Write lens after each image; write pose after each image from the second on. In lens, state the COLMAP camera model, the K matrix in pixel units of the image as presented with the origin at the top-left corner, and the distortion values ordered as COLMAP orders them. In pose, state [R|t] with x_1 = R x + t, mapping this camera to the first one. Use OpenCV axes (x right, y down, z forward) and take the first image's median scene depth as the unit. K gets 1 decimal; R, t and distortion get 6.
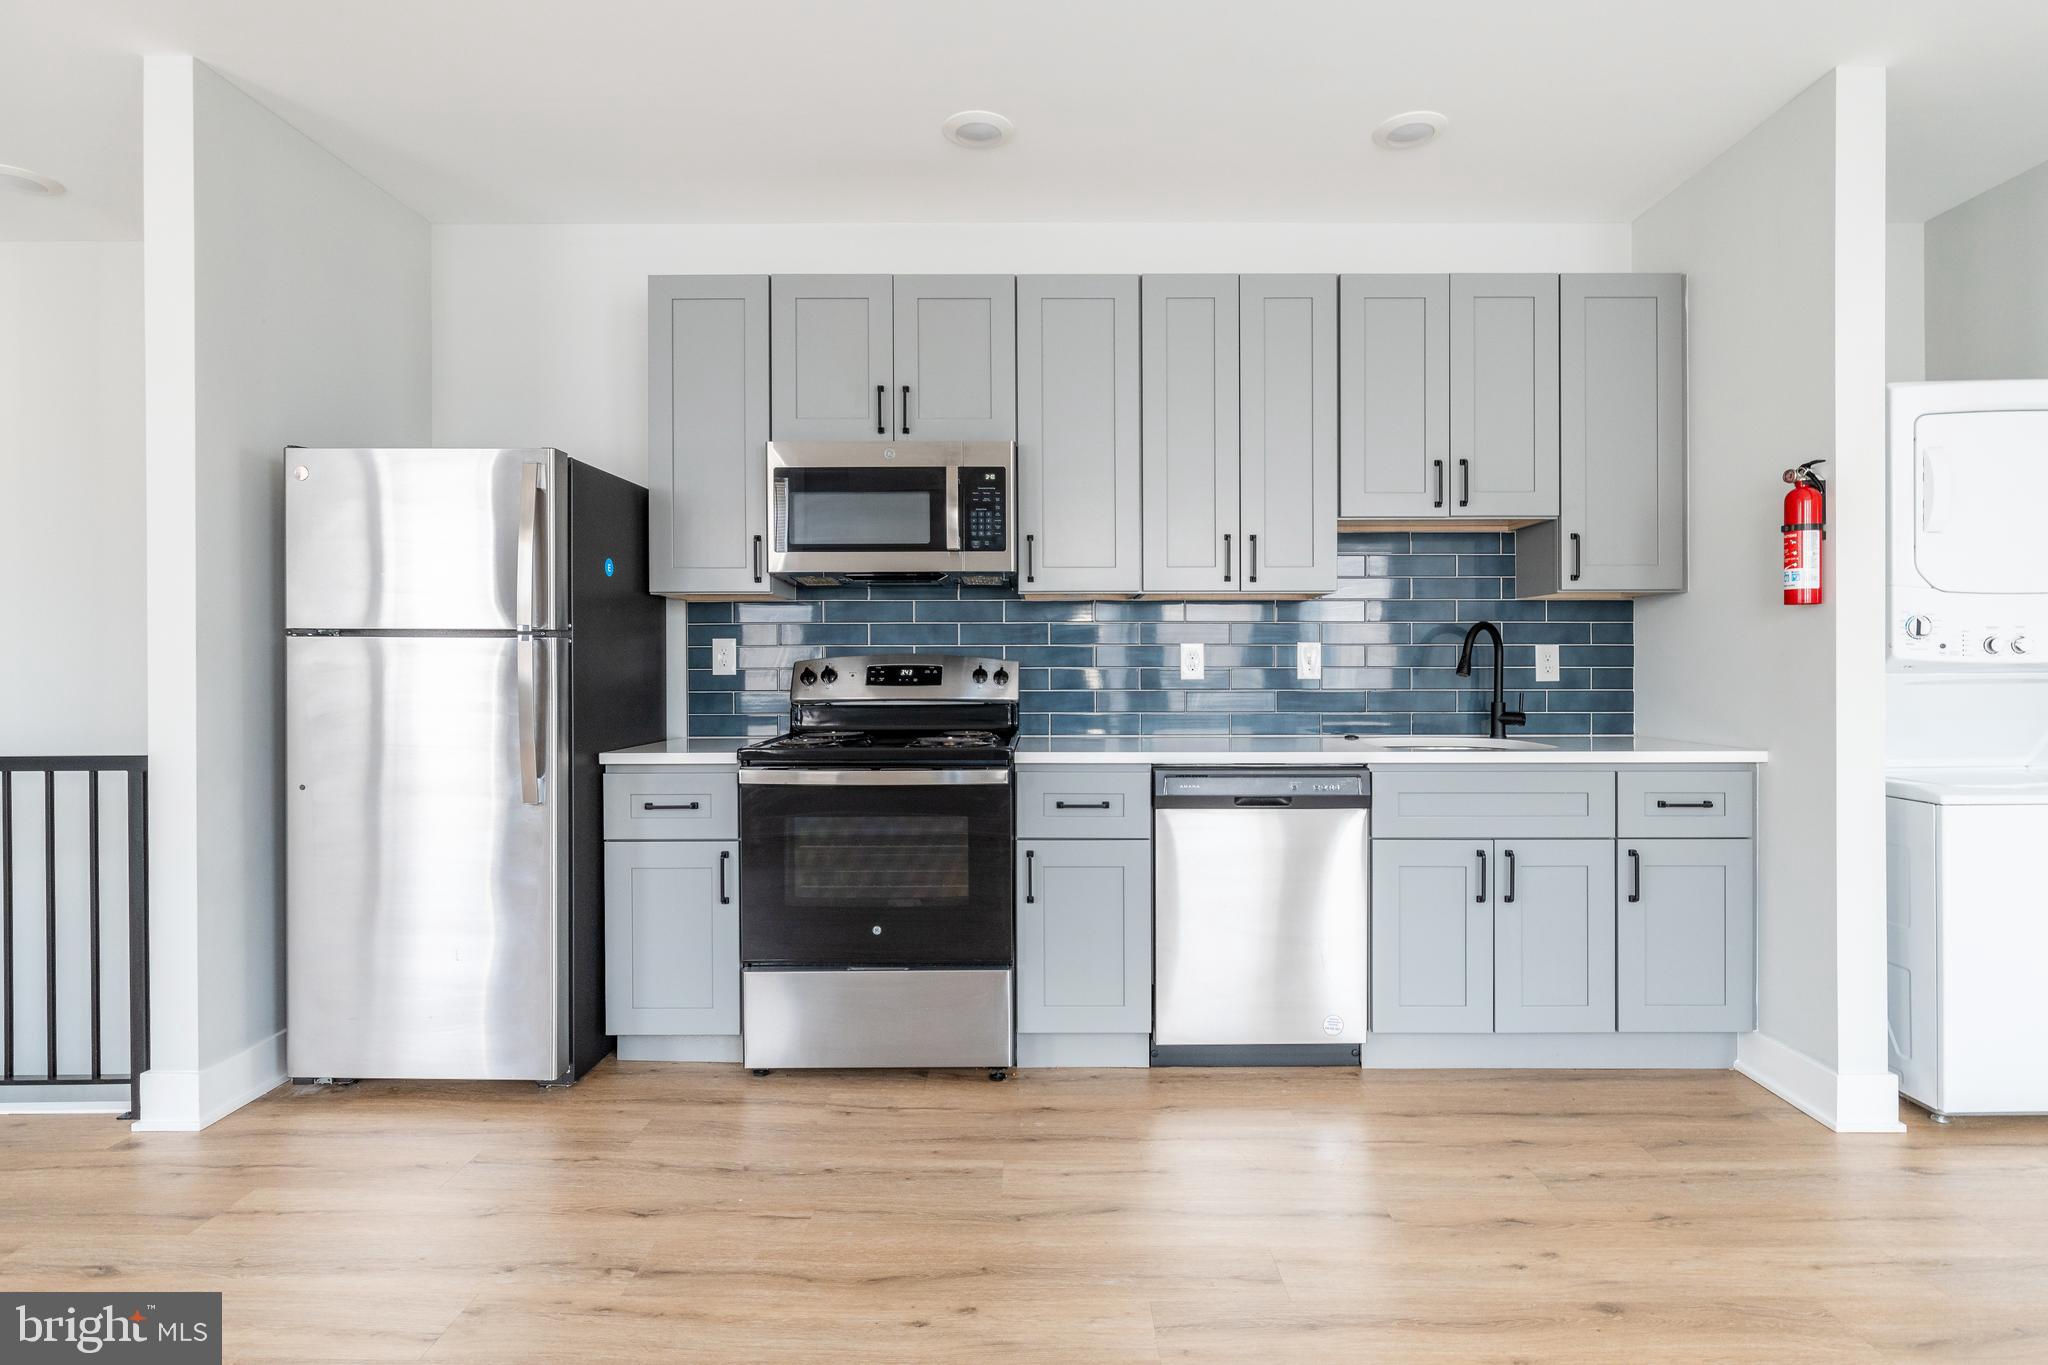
lens RADIAL K [[1026.2, 0, 1047.1], [0, 1026.2, 671.5], [0, 0, 1]] dist [-0.002248, 0.003099]
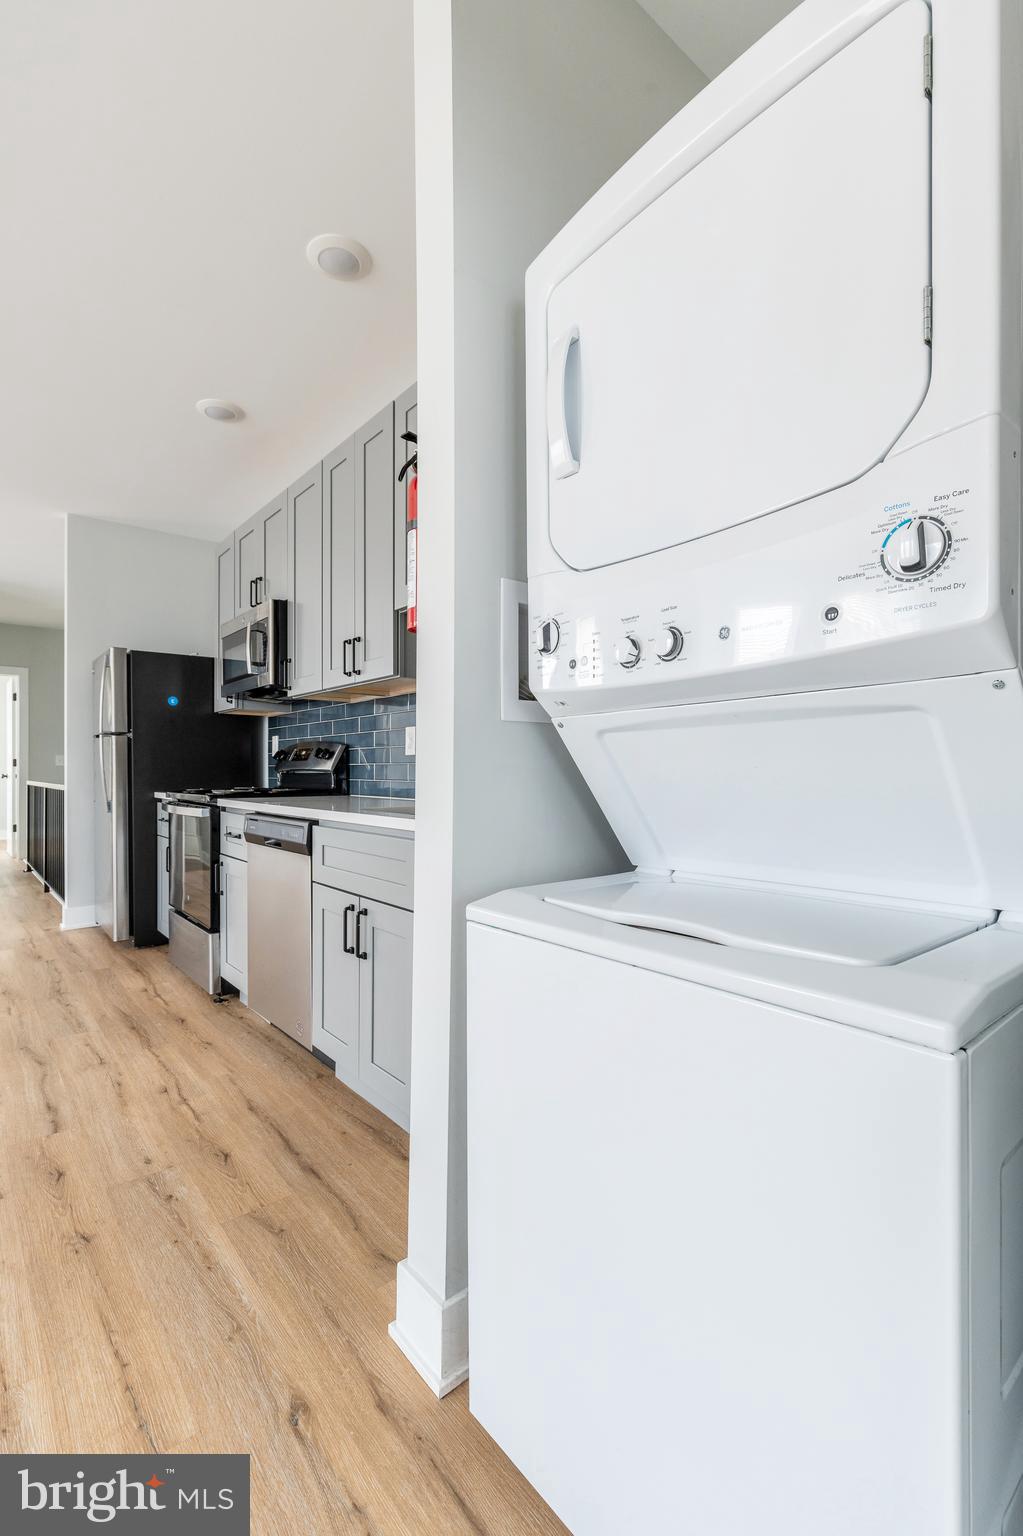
lens RADIAL K [[696.6, 0, 514.1], [0, 696.6, 780.5], [0, 0, 1]] dist [0.006319, -0.001449]
pose [[0.630765, 0.013019, -0.775865, 1.174087], [-0.006033, 0.999911, 0.011874, 0.037926], [0.775950, -0.002809, 0.630788, 0.725473]]
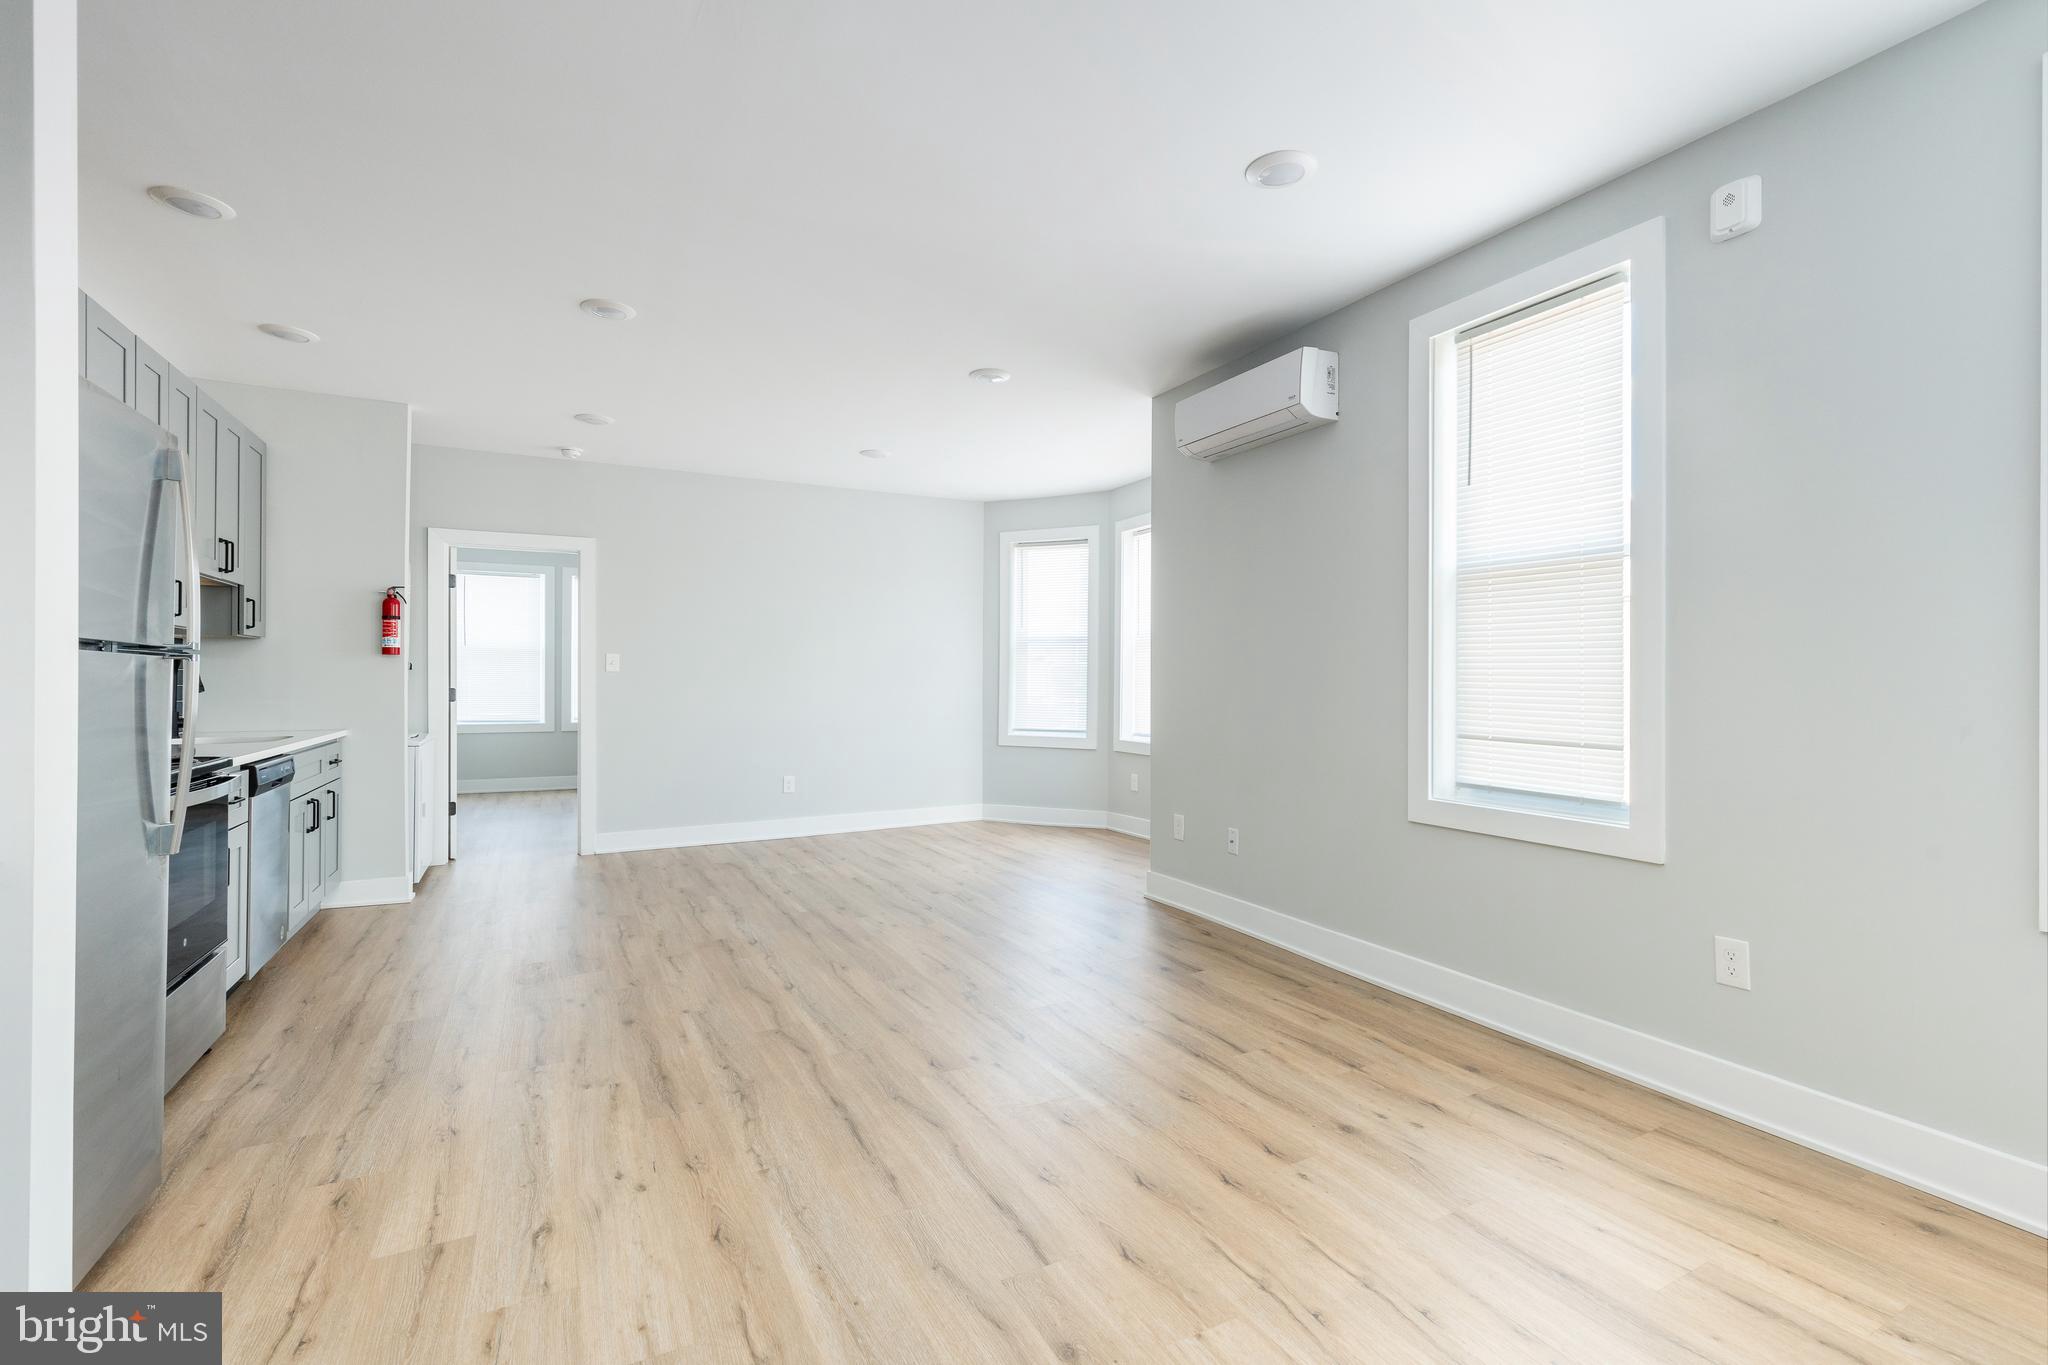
lens RADIAL K [[928.8, 0, 1029.9], [0, 928.8, 673.6], [0, 0, 1]] dist [0.006319, -0.001449]
pose [[-0.458289, 0.006770, 0.888778, -1.489310], [0.004127, 0.999976, -0.005489, -0.010931], [-0.888794, 0.001153, -0.458306, 0.715974]]
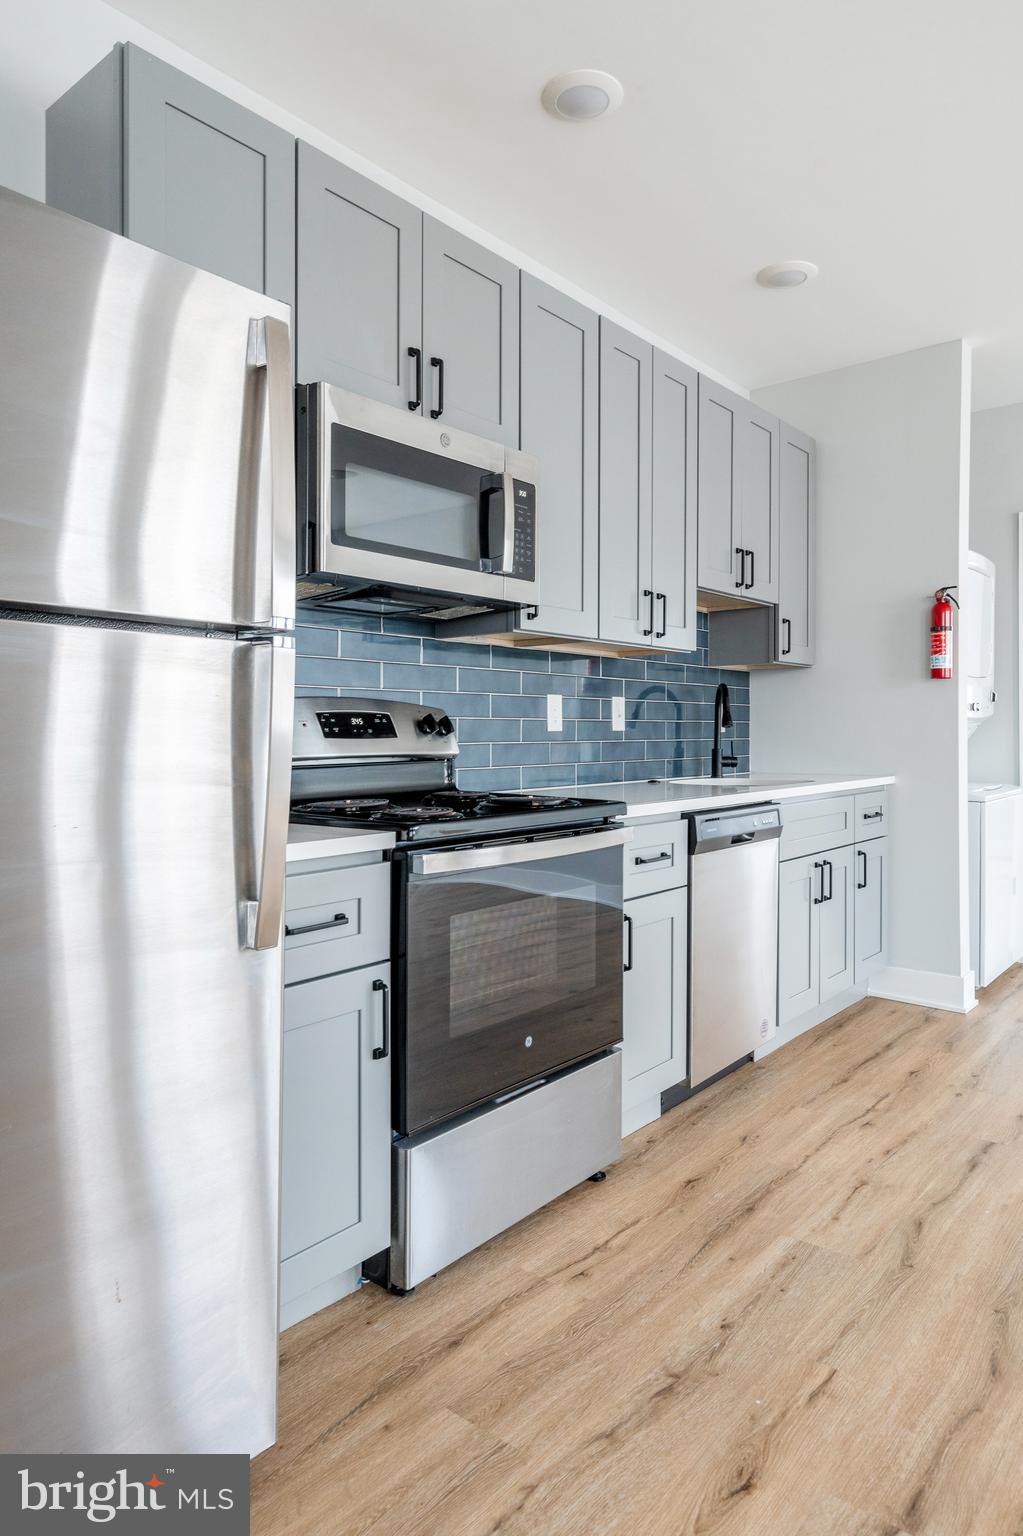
lens RADIAL K [[977.8, 0, 518.6], [0, 977.8, 741.2], [0, 0, 1]] dist [0.007835, 0.001158]
pose [[0.631763, -0.007402, 0.775126, -0.805670], [0.005155, 0.999972, 0.005348, 0.016492], [-0.775144, 0.000617, 0.631784, 0.560445]]
